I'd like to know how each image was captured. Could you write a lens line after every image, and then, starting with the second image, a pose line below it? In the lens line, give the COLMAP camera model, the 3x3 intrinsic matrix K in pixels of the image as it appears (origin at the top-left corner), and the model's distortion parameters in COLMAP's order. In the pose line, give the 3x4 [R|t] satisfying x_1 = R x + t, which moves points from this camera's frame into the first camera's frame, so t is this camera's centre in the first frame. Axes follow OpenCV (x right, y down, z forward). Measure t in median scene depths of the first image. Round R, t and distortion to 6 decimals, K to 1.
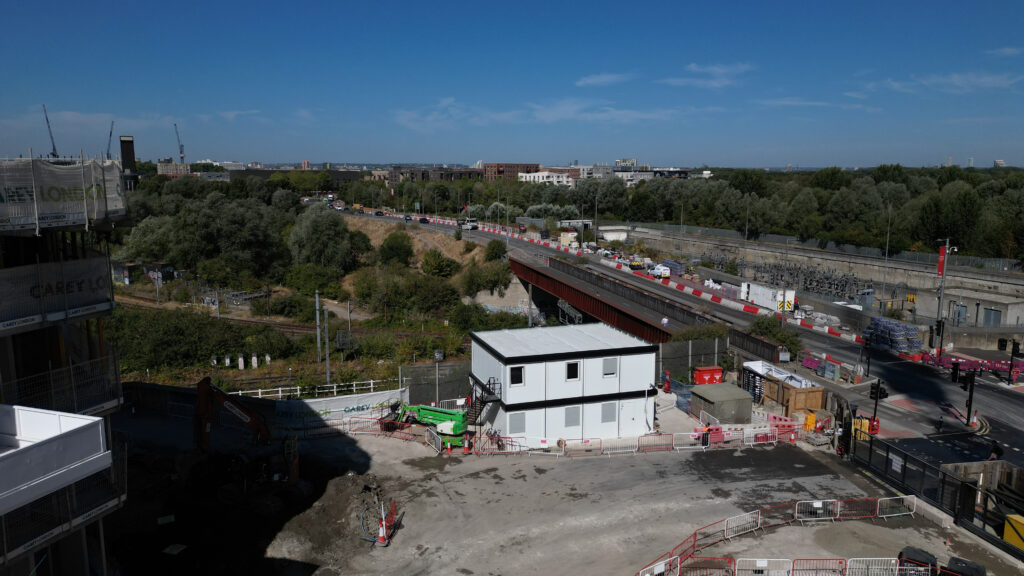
lens RADIAL K [[691.5, 0, 512.0], [0, 691.5, 288.0], [0, 0, 1]] dist [0.081392, -0.088528]
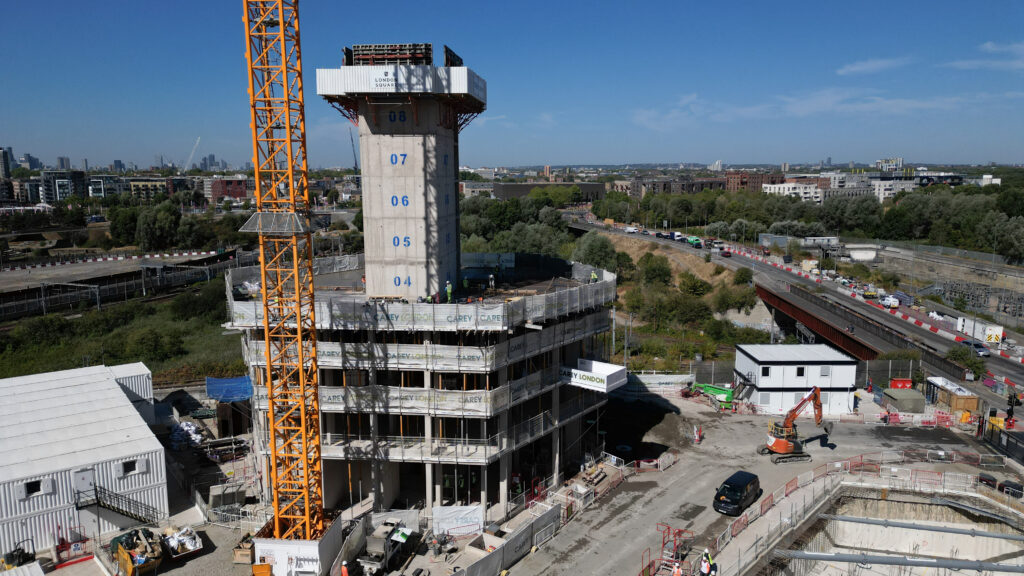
lens RADIAL K [[691.5, 0, 512.0], [0, 691.5, 288.0], [0, 0, 1]] dist [0.081392, -0.088528]
pose [[0.946421, 0.041883, -0.320208, -0.018297], [-0.041929, 0.999098, 0.006755, -0.029703], [0.320202, 0.007033, 0.947323, -0.372185]]
